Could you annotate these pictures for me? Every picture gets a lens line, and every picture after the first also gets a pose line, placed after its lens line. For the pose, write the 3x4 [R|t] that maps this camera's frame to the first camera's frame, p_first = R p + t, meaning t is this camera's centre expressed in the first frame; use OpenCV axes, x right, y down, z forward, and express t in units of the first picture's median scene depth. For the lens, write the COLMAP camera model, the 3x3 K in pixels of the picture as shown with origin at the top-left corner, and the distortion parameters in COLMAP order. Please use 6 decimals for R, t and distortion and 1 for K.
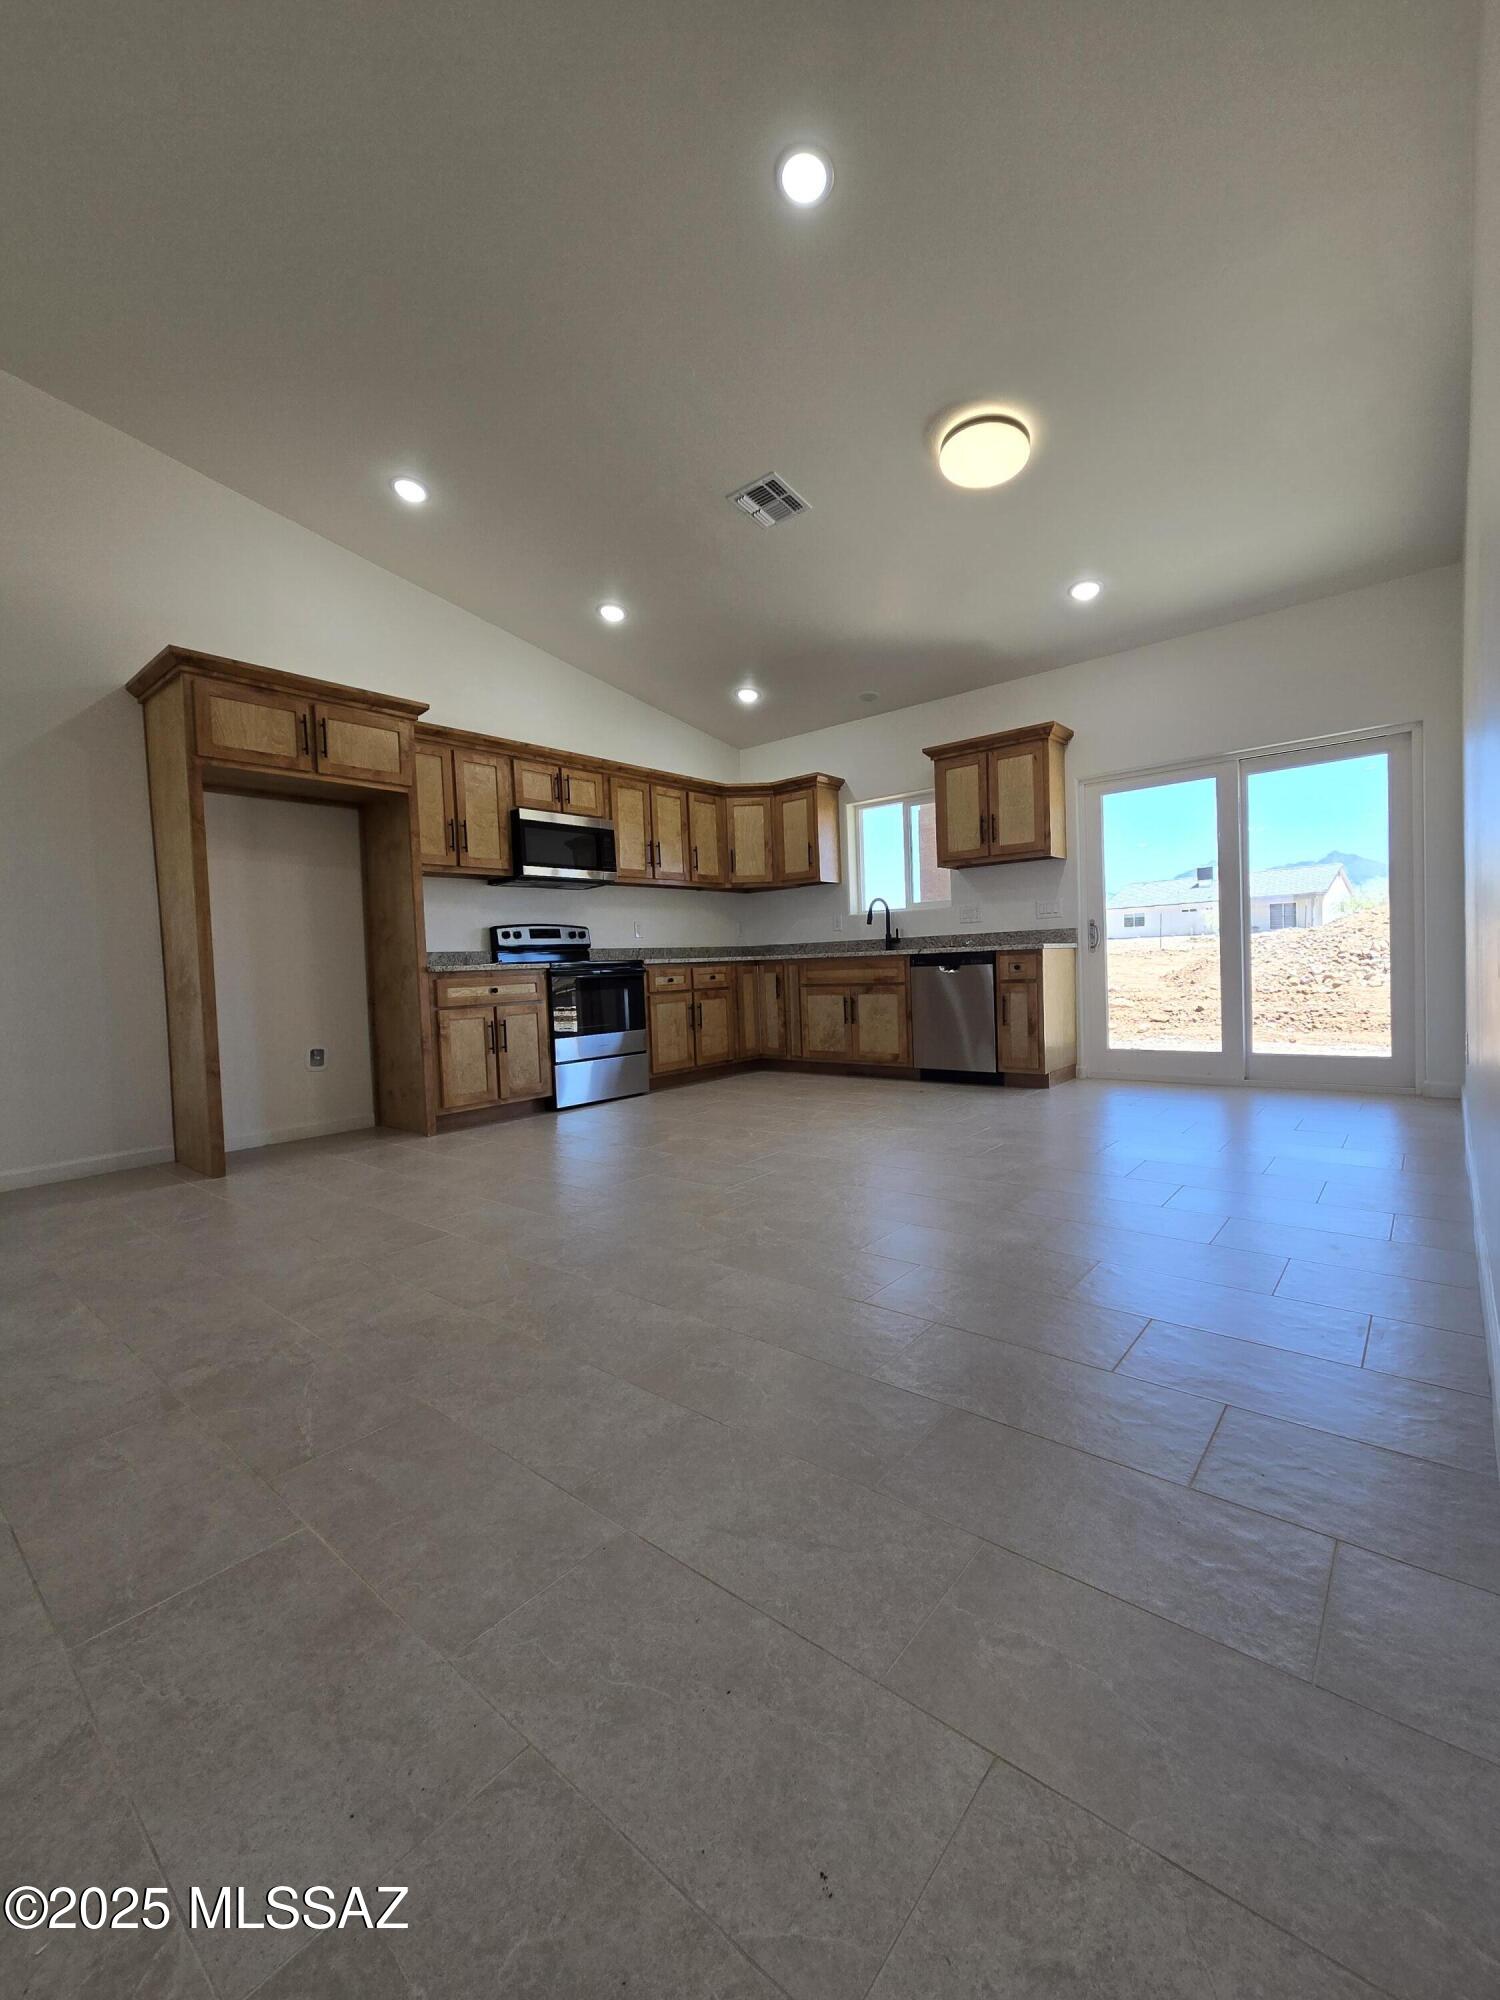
lens RADIAL K [[816.8, 0, 758.5], [0, 816.8, 996.9], [0, 0, 1]] dist [0.000436, 0.000659]
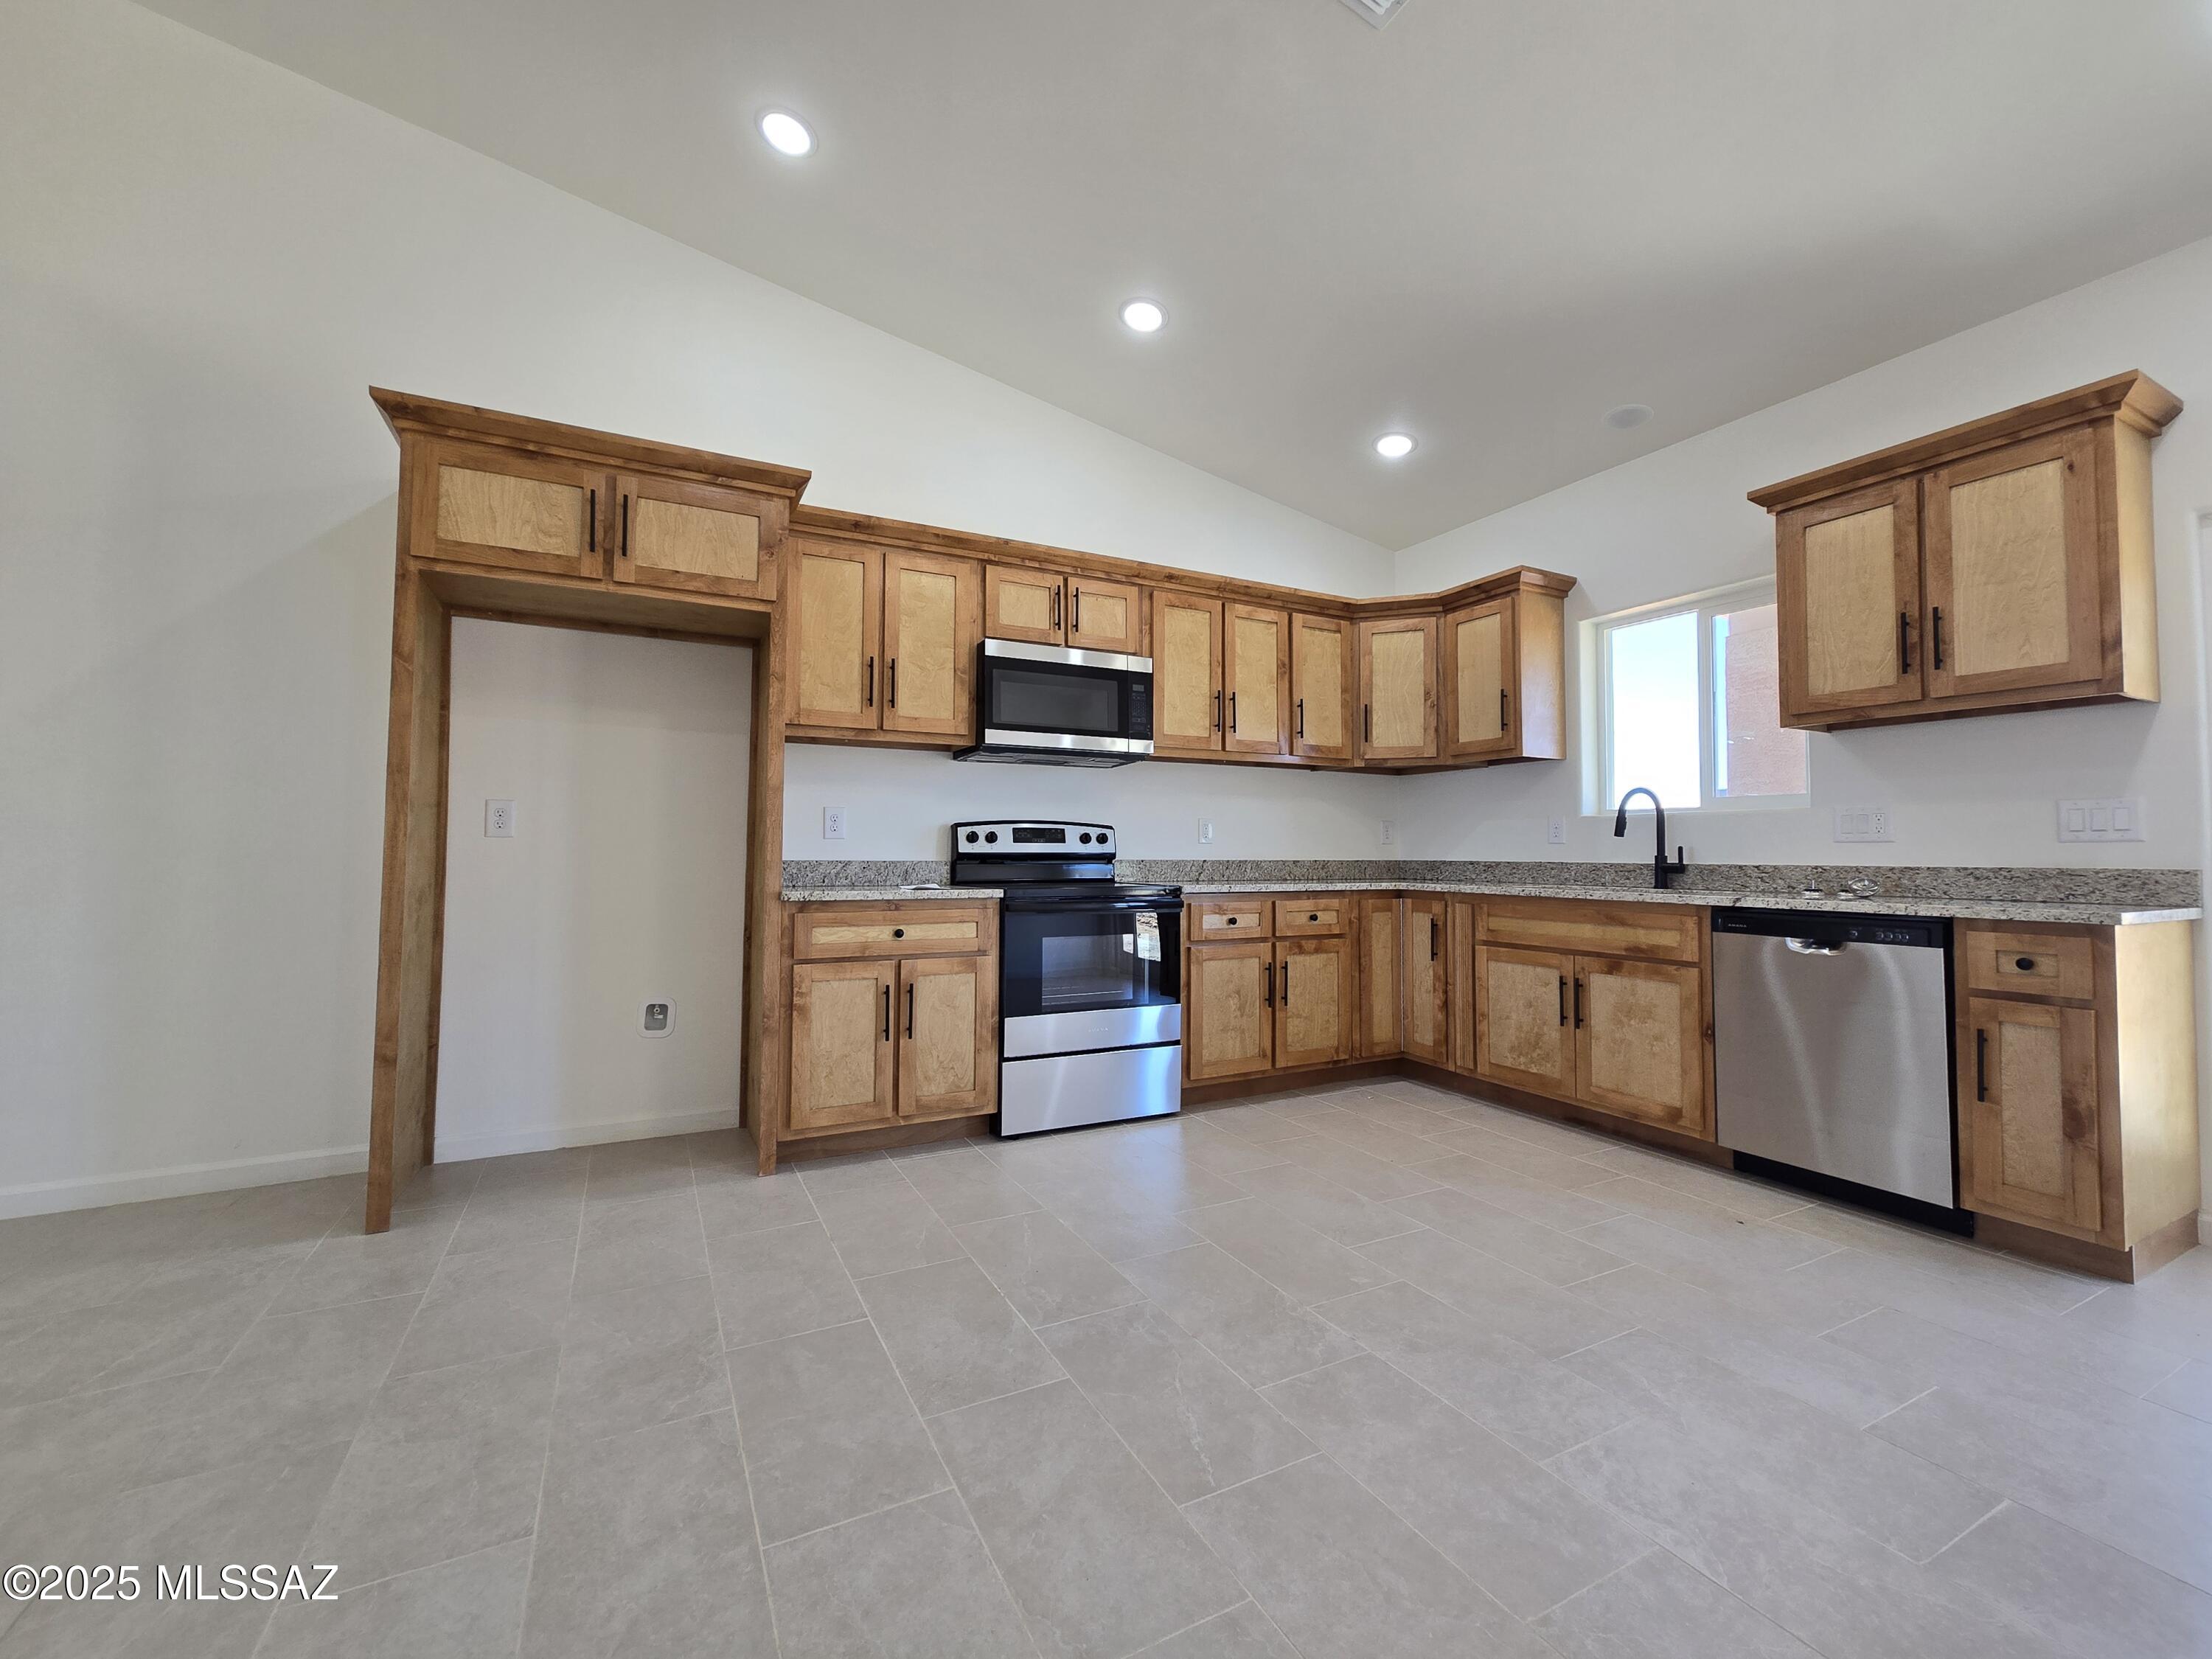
lens RADIAL K [[903.4, 0, 1103.1], [0, 903.4, 819.3], [0, 0, 1]] dist [0.000436, 0.000659]
pose [[0.921708, 0.029107, -0.386792, 0.059490], [-0.057309, 0.996455, -0.061581, -0.049888], [0.383628, 0.078927, 0.920109, 0.369678]]
